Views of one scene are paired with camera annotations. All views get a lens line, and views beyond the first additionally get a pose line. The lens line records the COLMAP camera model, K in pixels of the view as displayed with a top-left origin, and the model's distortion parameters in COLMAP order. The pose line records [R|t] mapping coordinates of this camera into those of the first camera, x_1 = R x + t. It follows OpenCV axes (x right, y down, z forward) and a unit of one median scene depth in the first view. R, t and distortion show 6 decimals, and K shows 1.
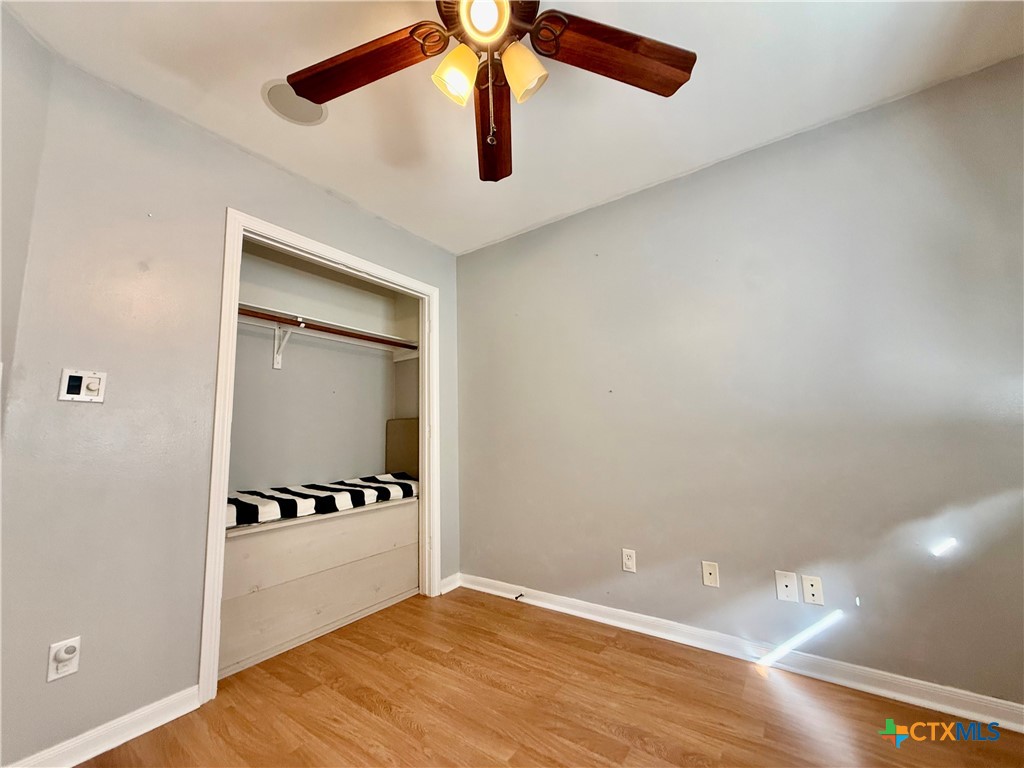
lens RADIAL K [[421.0, 0, 512.2], [0, 421.0, 383.5], [0, 0, 1]] dist [-0.001434, -0.000020]
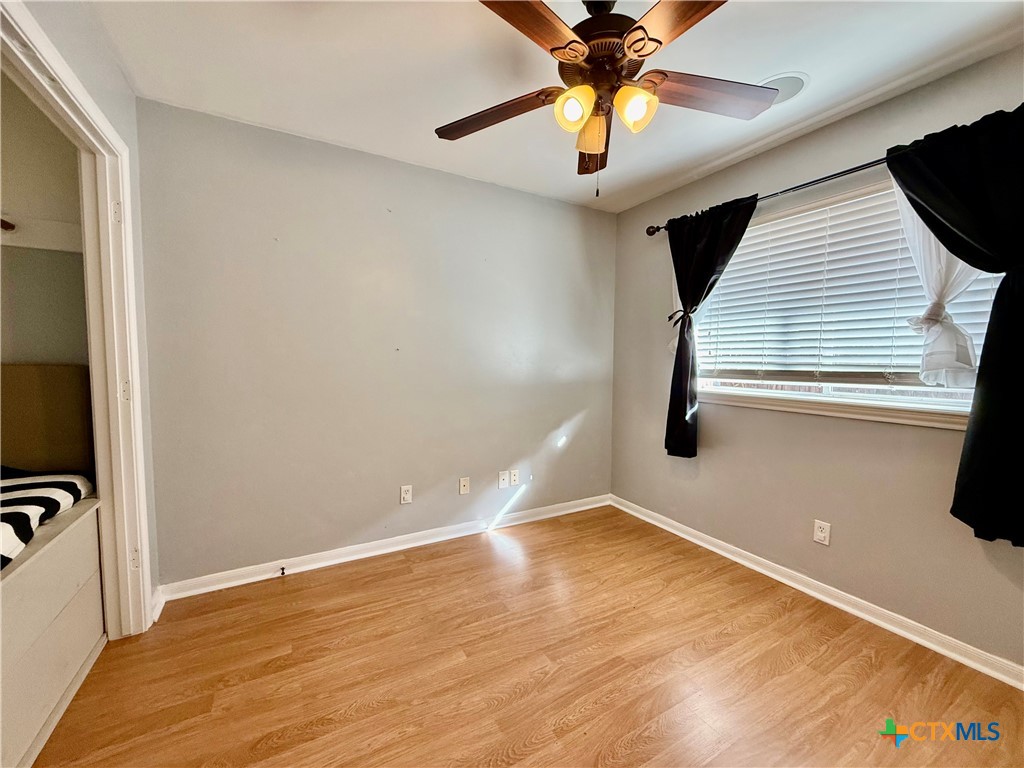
lens RADIAL K [[421.0, 0, 512.2], [0, 421.0, 383.5], [0, 0, 1]] dist [-0.001434, -0.000020]
pose [[0.401211, -0.024409, 0.915660, -0.768501], [-0.128853, 0.988201, 0.082801, -0.025674], [-0.906877, -0.151207, 0.393332, 0.355728]]
